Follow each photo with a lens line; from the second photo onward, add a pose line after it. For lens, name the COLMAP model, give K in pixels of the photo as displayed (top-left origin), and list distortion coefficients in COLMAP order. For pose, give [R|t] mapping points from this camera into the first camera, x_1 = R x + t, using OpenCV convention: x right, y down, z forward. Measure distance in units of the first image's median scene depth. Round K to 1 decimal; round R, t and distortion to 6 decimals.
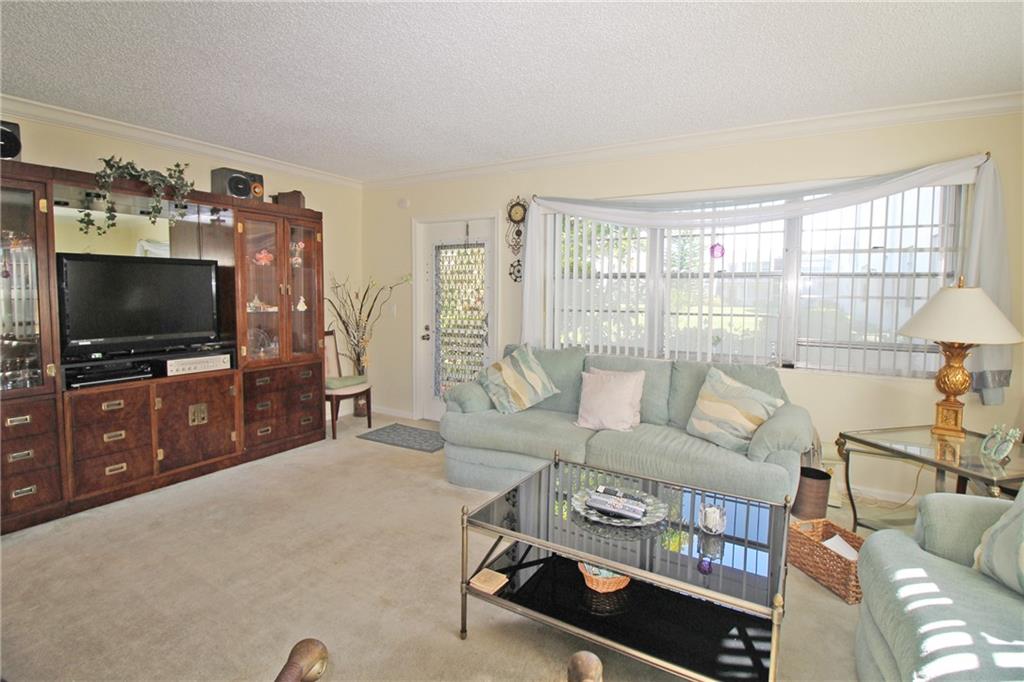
lens RADIAL K [[499.9, 0, 513.6], [0, 499.9, 320.6], [0, 0, 1]] dist [-0.016344, -0.000924]
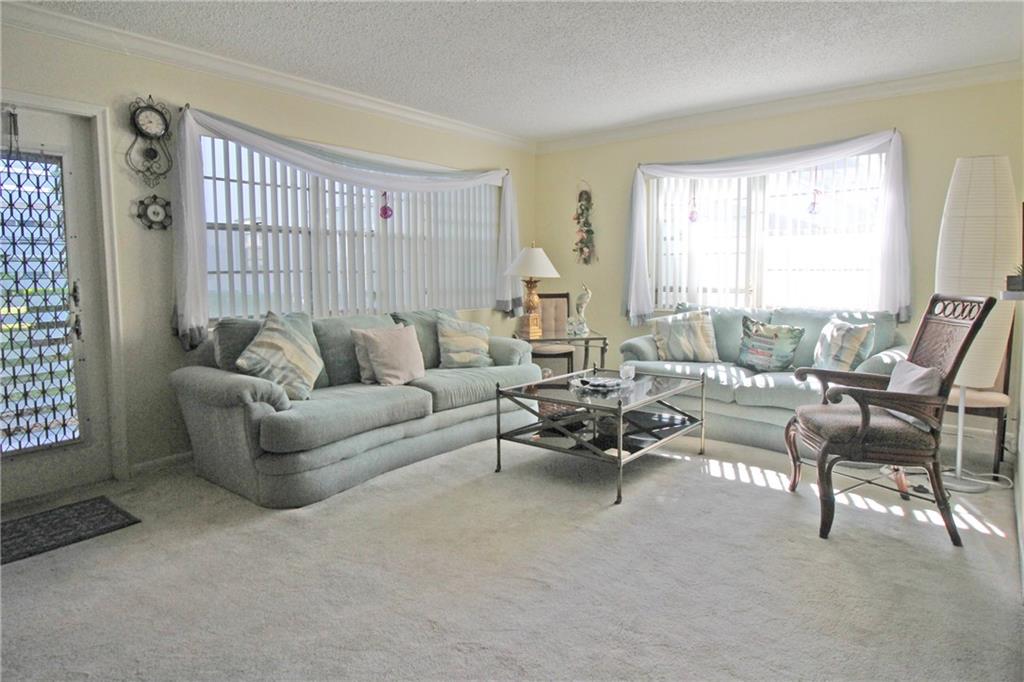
lens RADIAL K [[598.3, 0, 518.9], [0, 598.3, 319.1], [0, 0, 1]] dist [-0.001509, -0.002749]
pose [[0.147510, -0.085976, 0.985317, -0.899261], [0.067829, 0.994749, 0.076645, 0.013399], [-0.986732, 0.055527, 0.152567, 0.545734]]
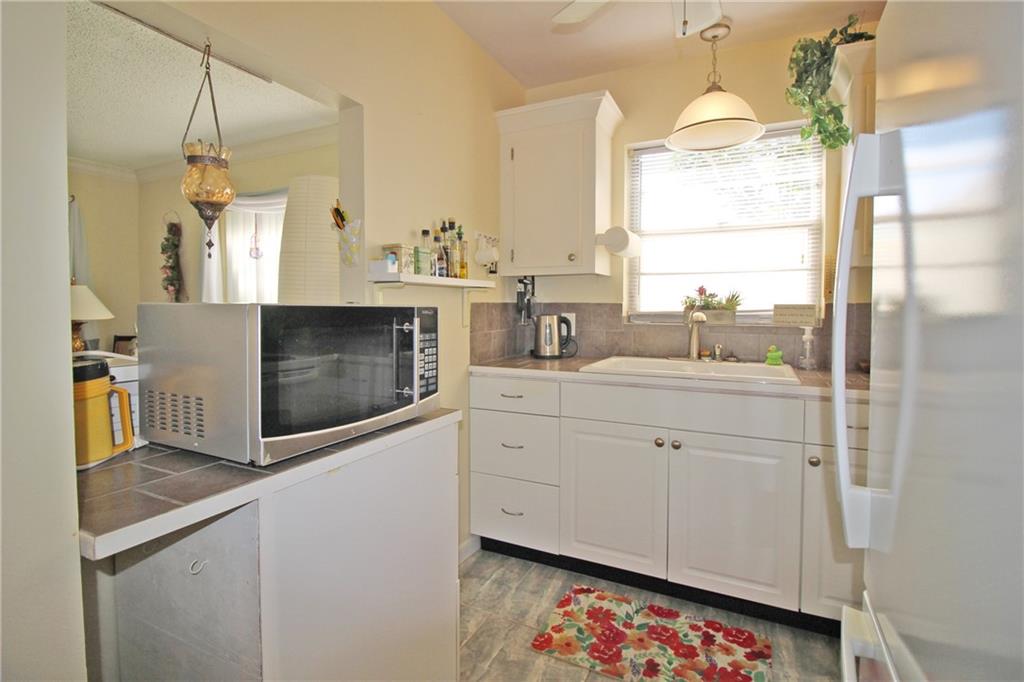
lens RADIAL K [[488.1, 0, 515.2], [0, 488.1, 324.4], [0, 0, 1]] dist [-0.007505, -0.007176]
pose [[-0.067362, -0.048532, 0.996548, -0.499381], [0.060372, 0.996788, 0.052625, 0.043430], [-0.995900, 0.063709, -0.064215, -0.186323]]
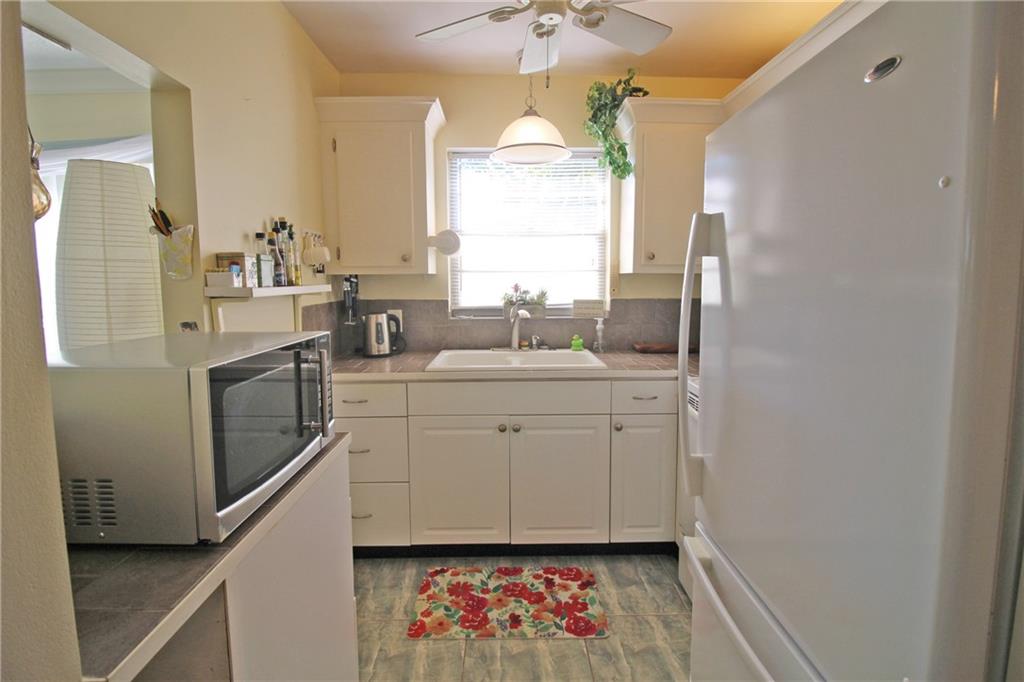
lens RADIAL K [[488.1, 0, 515.6], [0, 488.1, 327.0], [0, 0, 1]] dist [-0.007505, -0.007176]
pose [[-0.514985, -0.091992, 0.852249, -0.500464], [0.053894, 0.988783, 0.139296, -0.002067], [-0.855503, 0.117667, -0.504251, -0.085313]]
